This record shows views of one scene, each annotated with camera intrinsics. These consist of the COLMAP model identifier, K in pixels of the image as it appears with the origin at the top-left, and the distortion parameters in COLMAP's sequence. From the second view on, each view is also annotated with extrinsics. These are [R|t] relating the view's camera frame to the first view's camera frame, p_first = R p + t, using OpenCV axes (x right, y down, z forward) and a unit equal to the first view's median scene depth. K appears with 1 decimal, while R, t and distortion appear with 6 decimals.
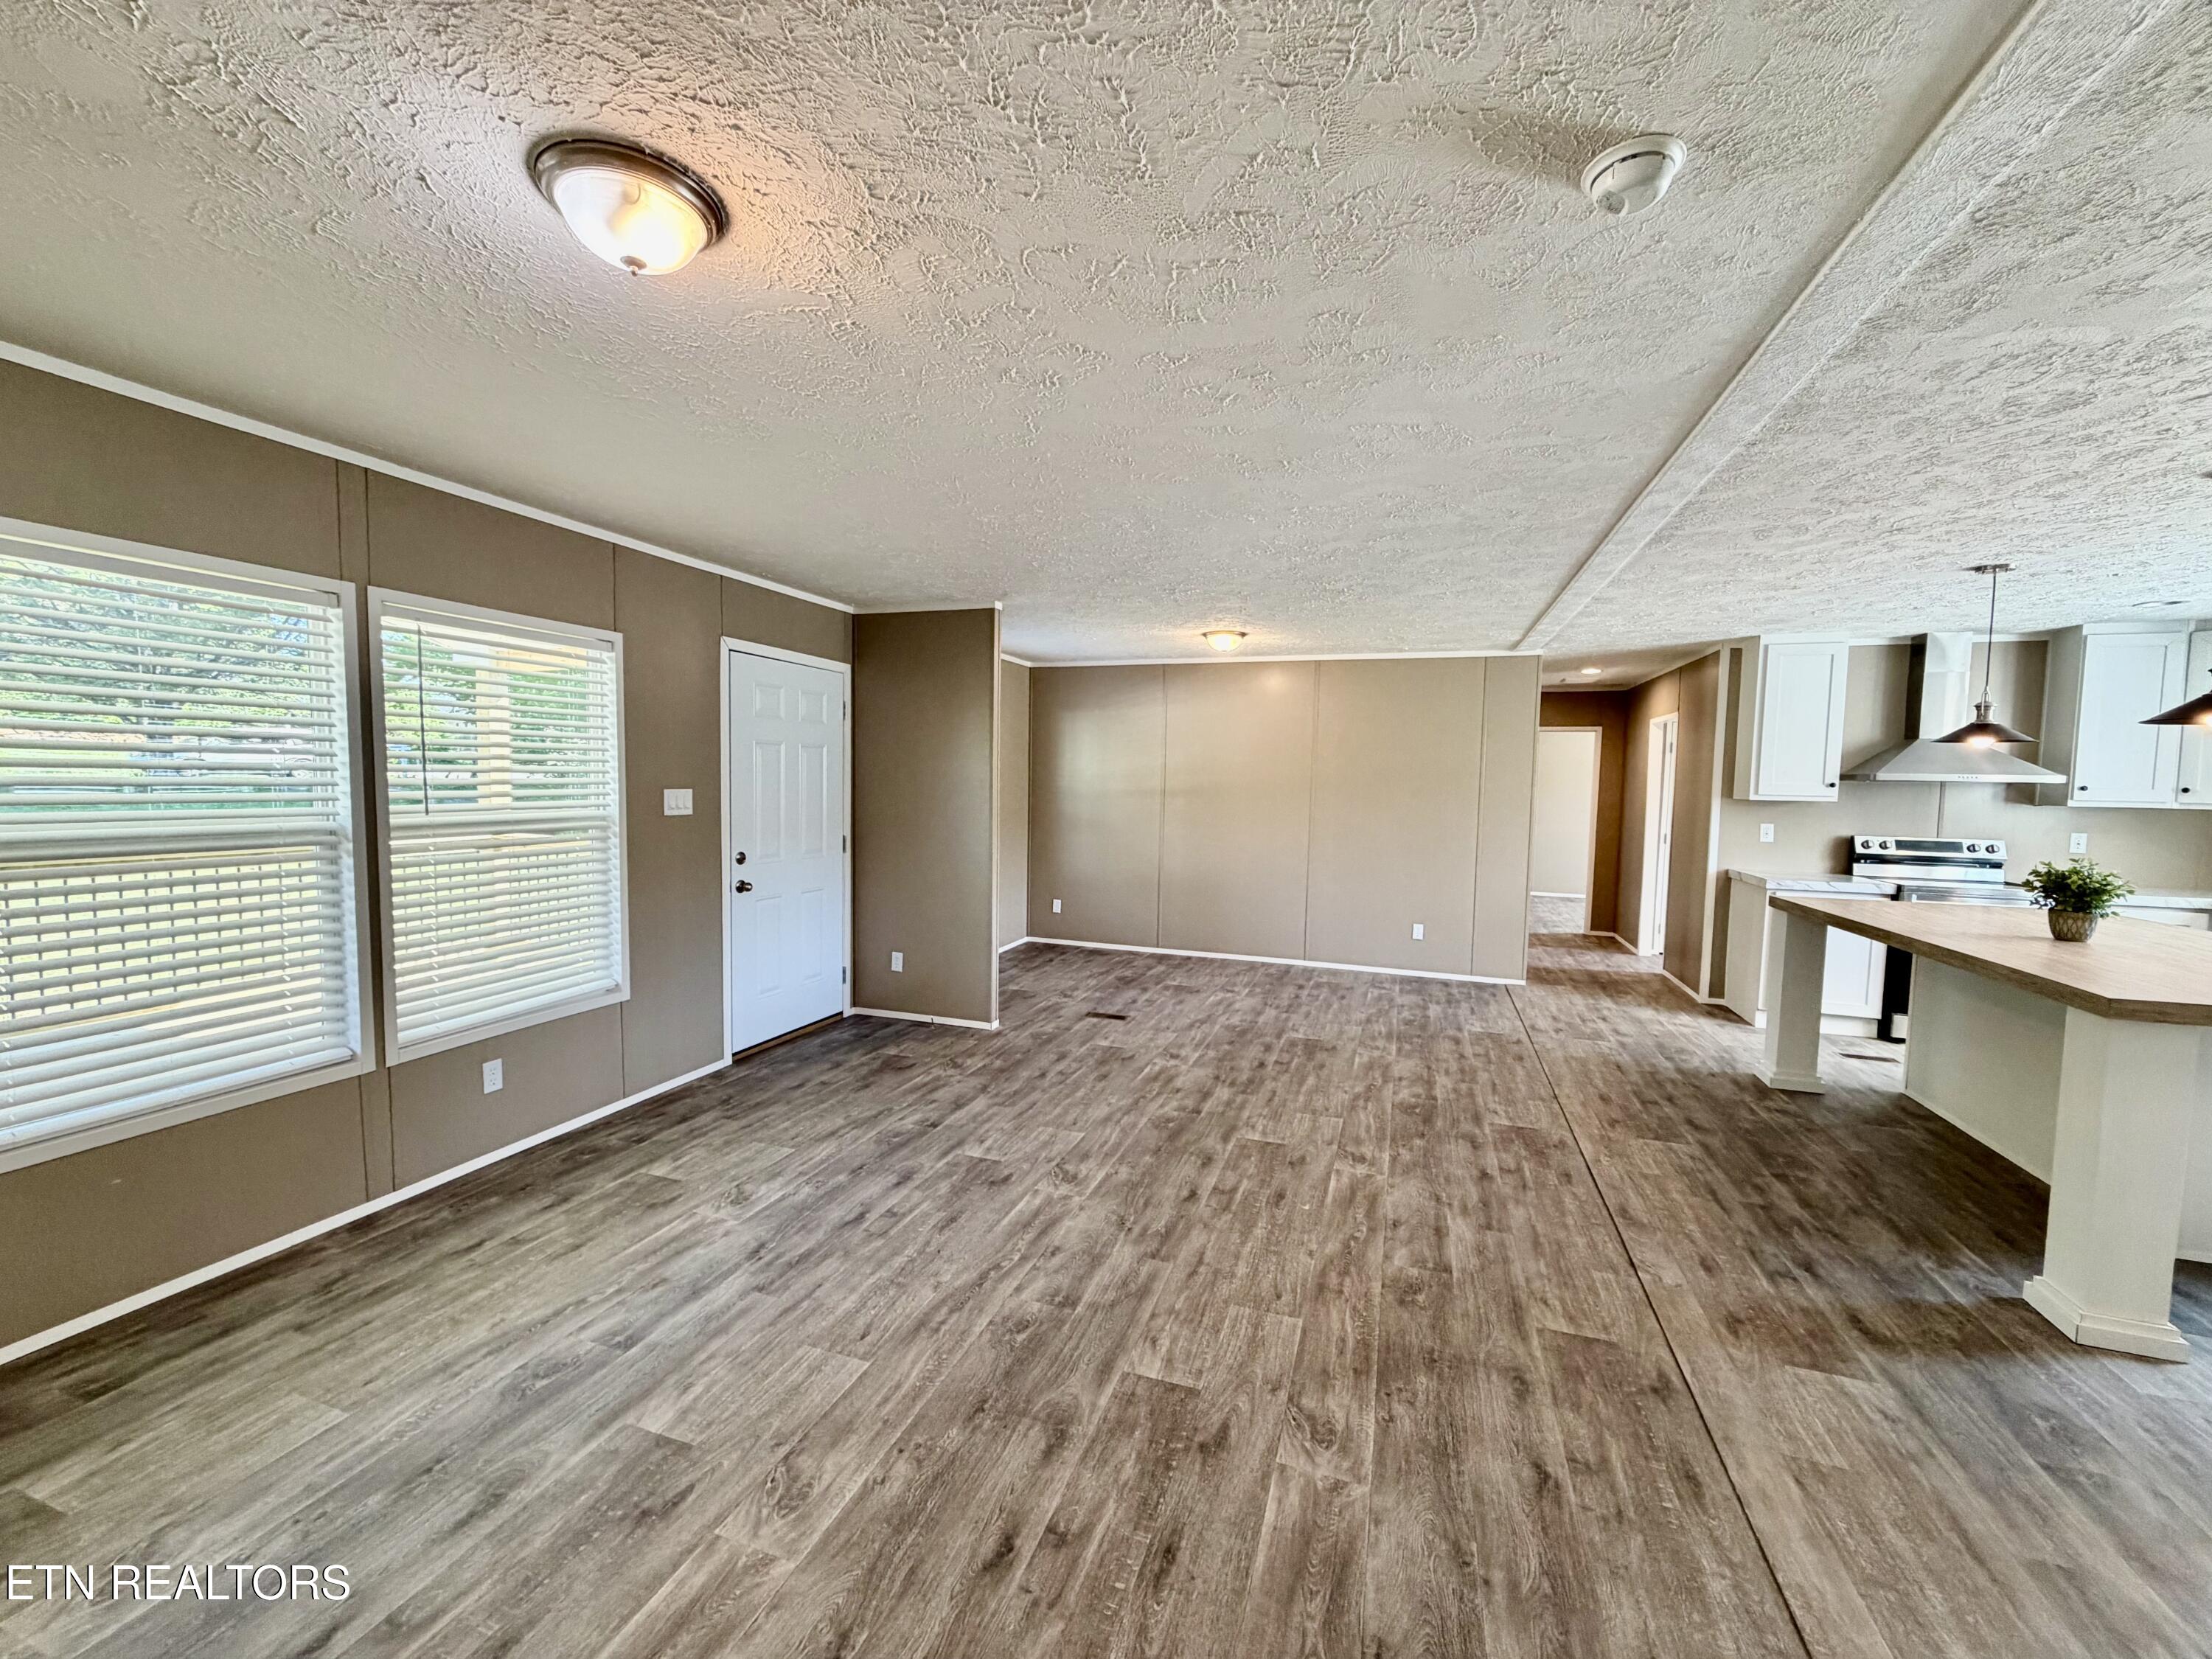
lens RADIAL K [[878.6, 0, 1100.0], [0, 878.6, 832.1], [0, 0, 1]] dist [0.000608, -0.000347]
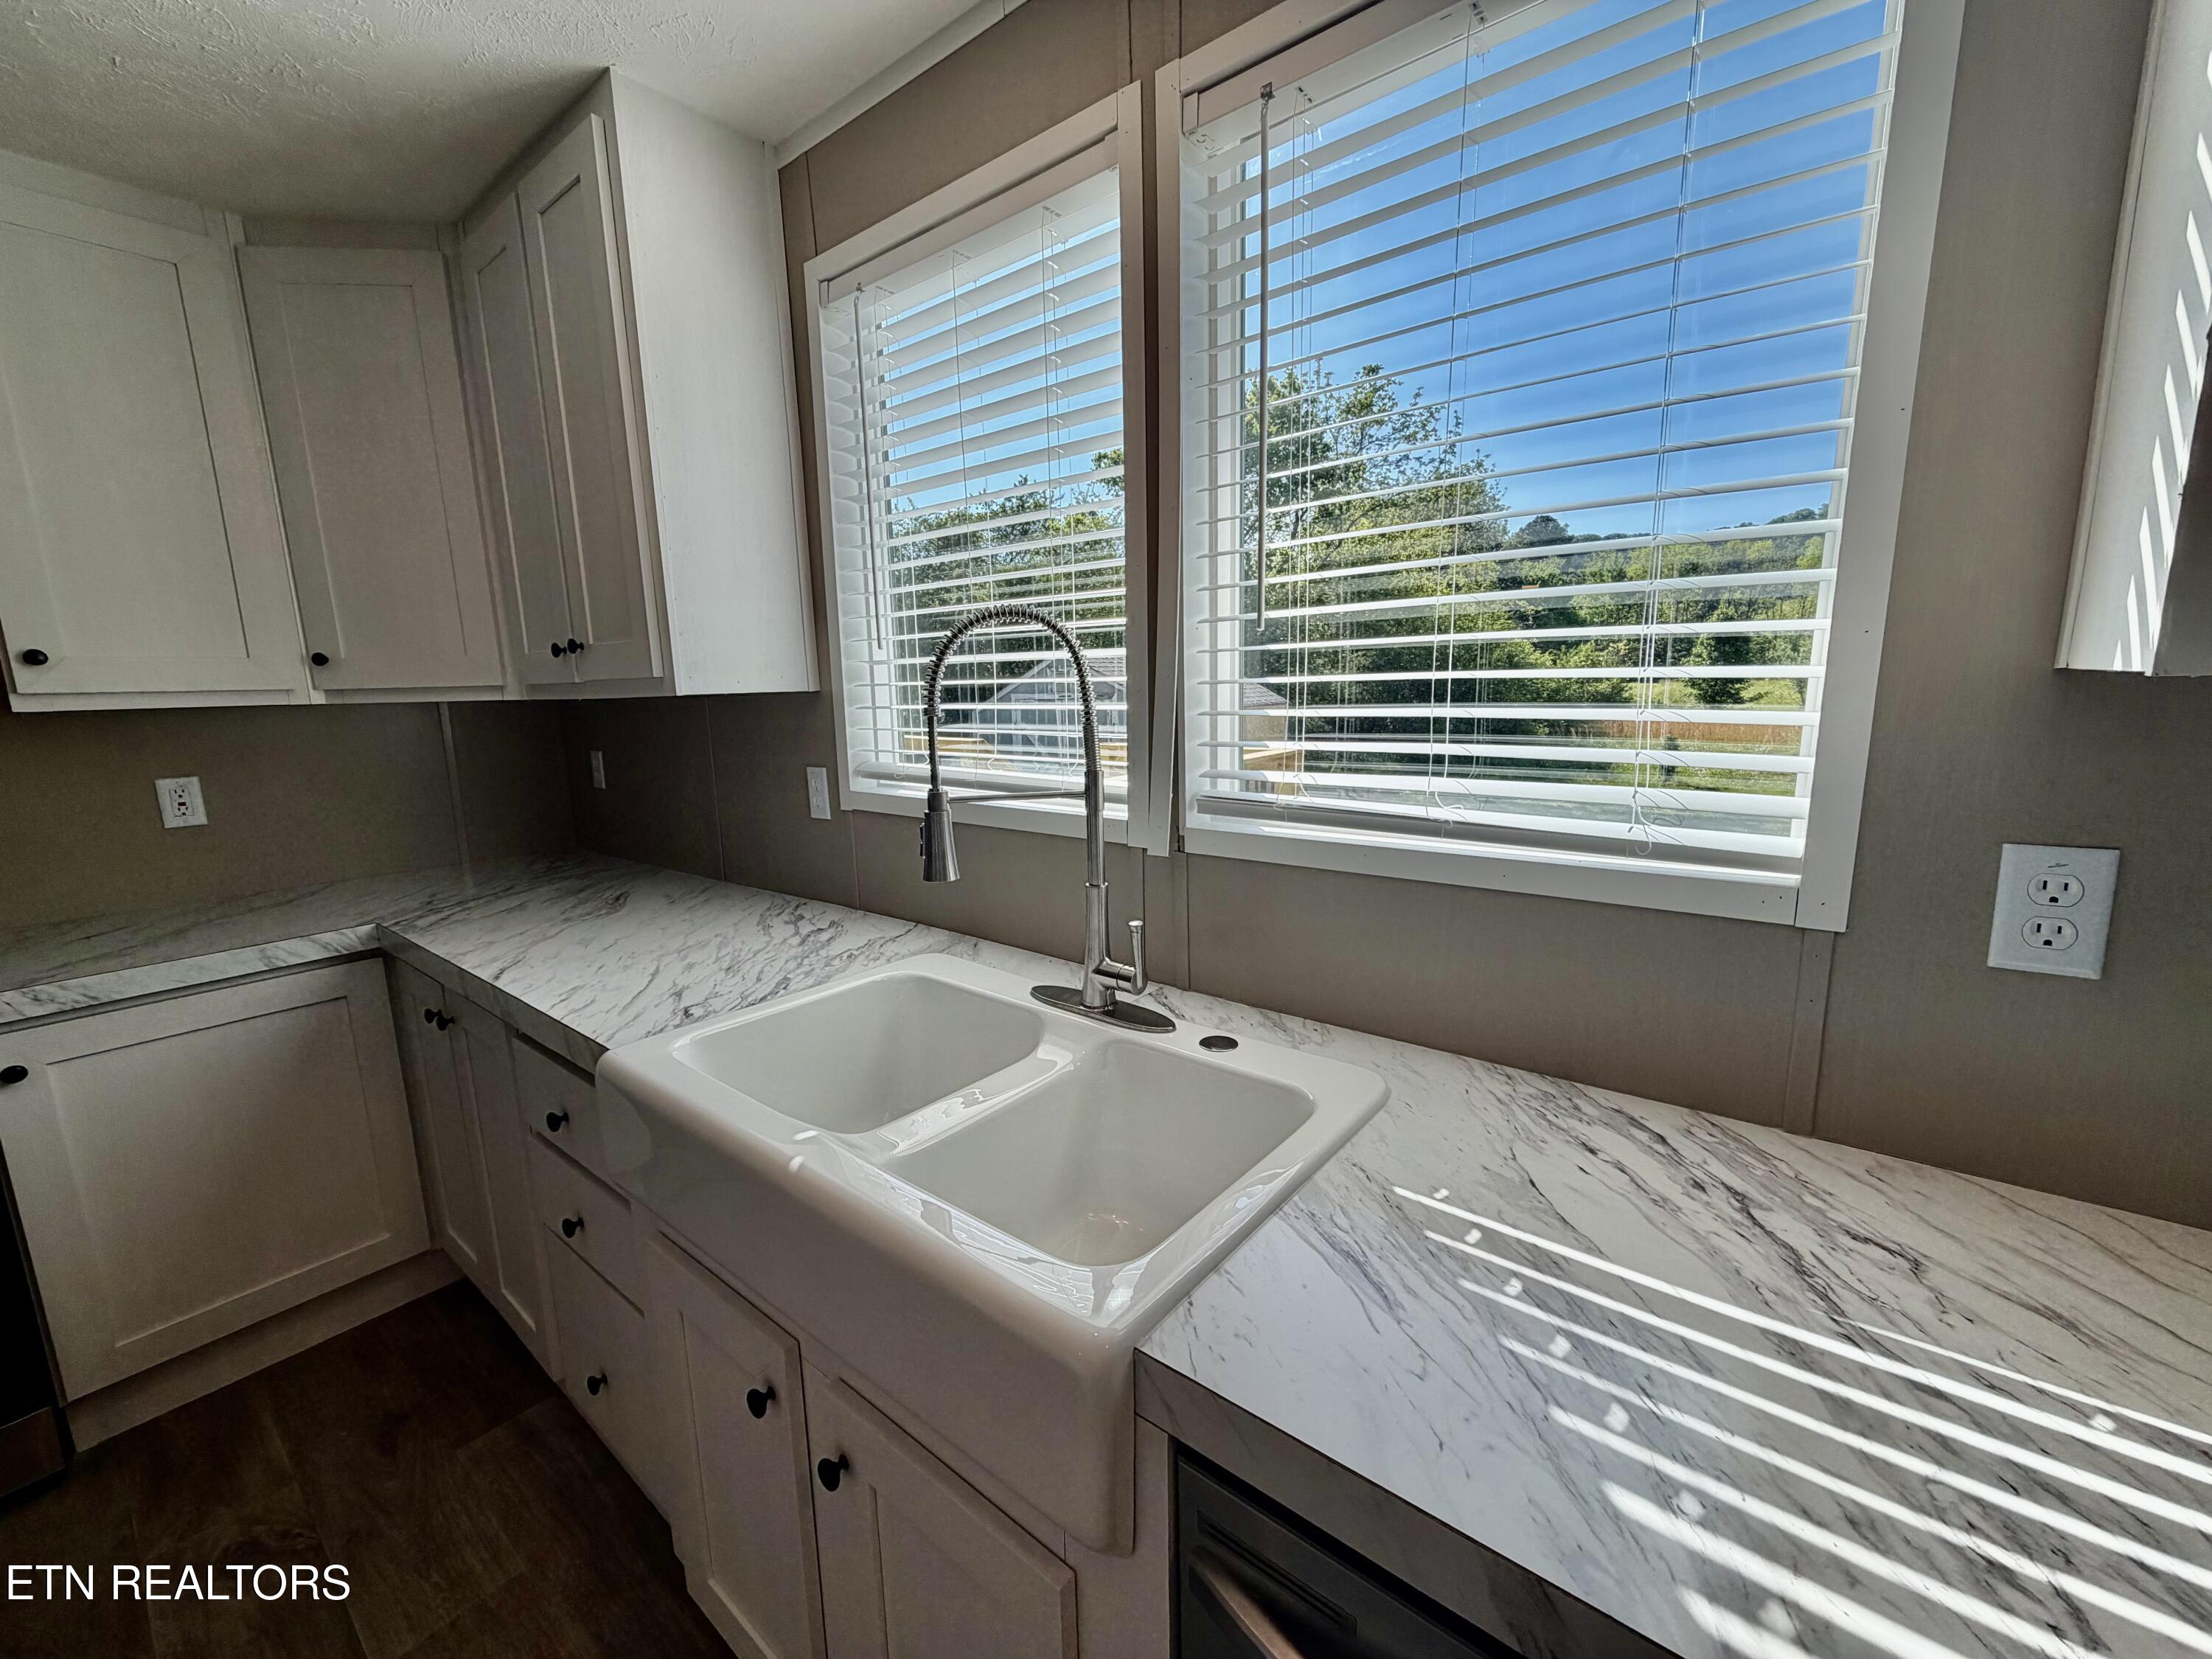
lens RADIAL K [[871.5, 0, 1100.2], [0, 871.5, 834.0], [0, 0, 1]] dist [-0.002022, -0.000256]
pose [[0.322723, -0.187765, 0.927682, 1.307461], [0.085580, 0.981899, 0.168967, -0.005934], [-0.942617, 0.024861, 0.332950, 0.709368]]
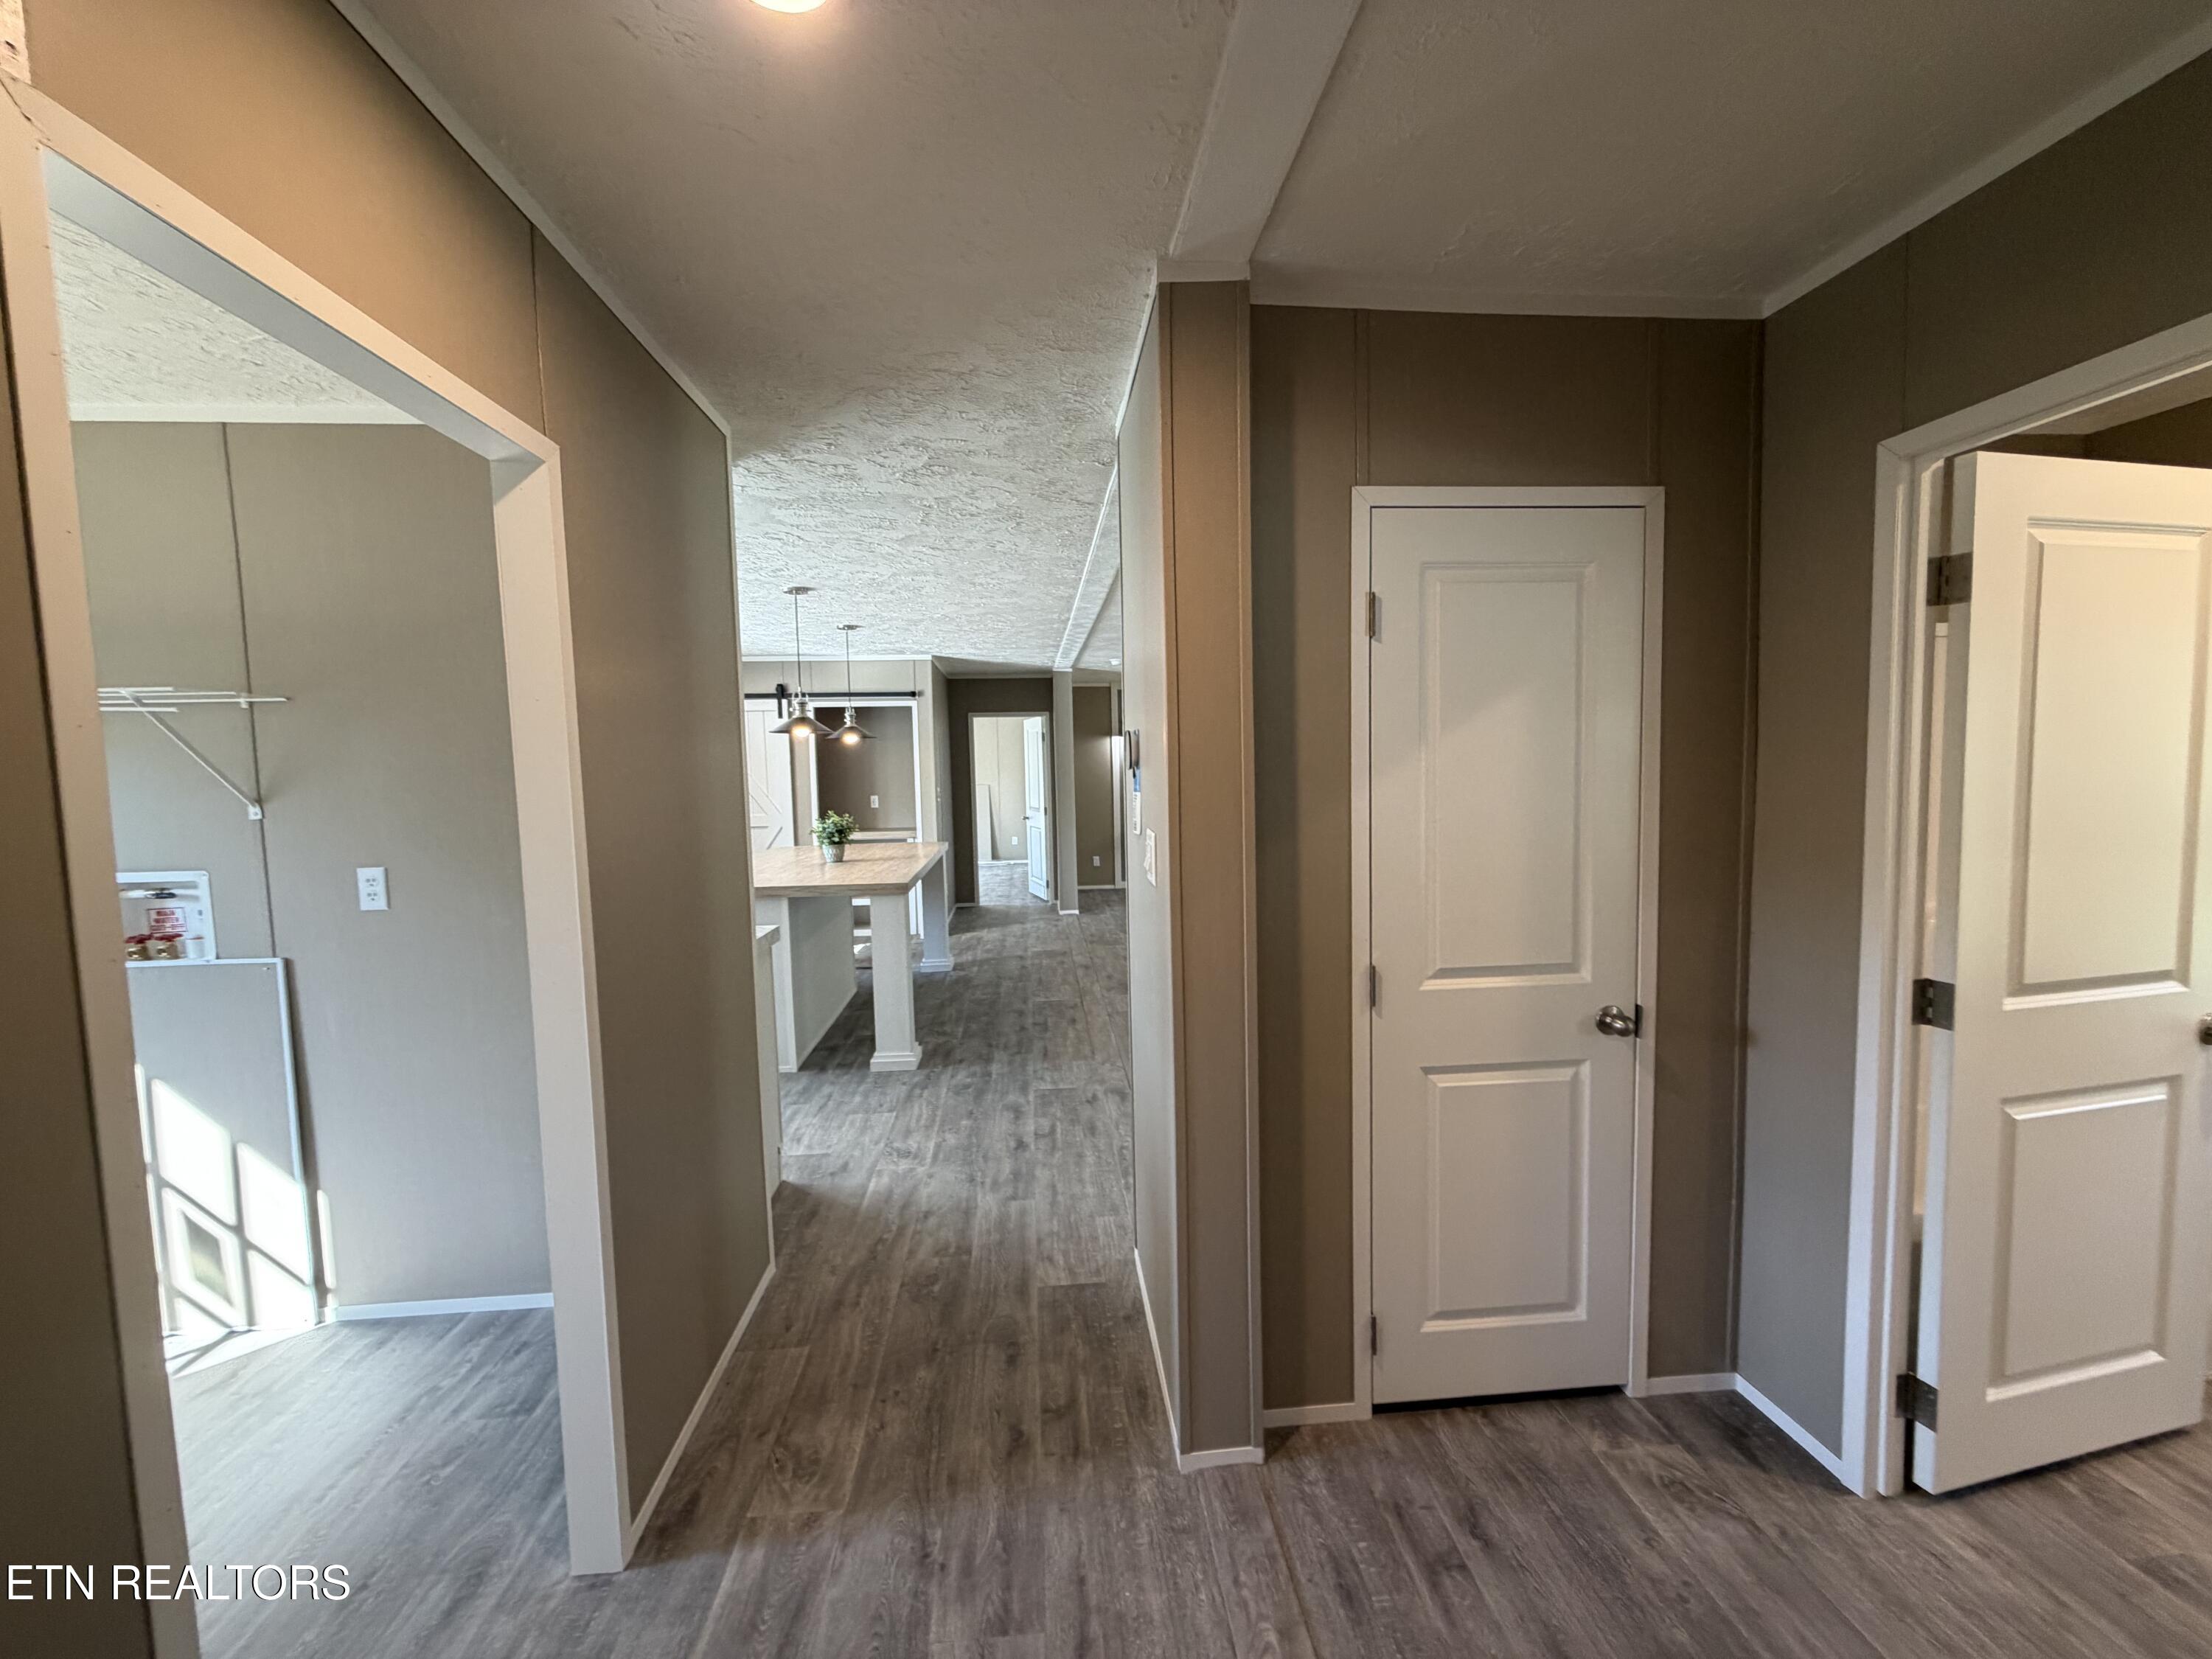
lens RADIAL K [[878.6, 0, 1100.0], [0, 878.6, 832.1], [0, 0, 1]] dist [0.000608, -0.000347]
pose [[-0.911970, 0.033196, -0.408911, 1.193163], [-0.020060, 0.991921, 0.125264, -0.133457], [0.409766, 0.122439, -0.903936, 2.419190]]
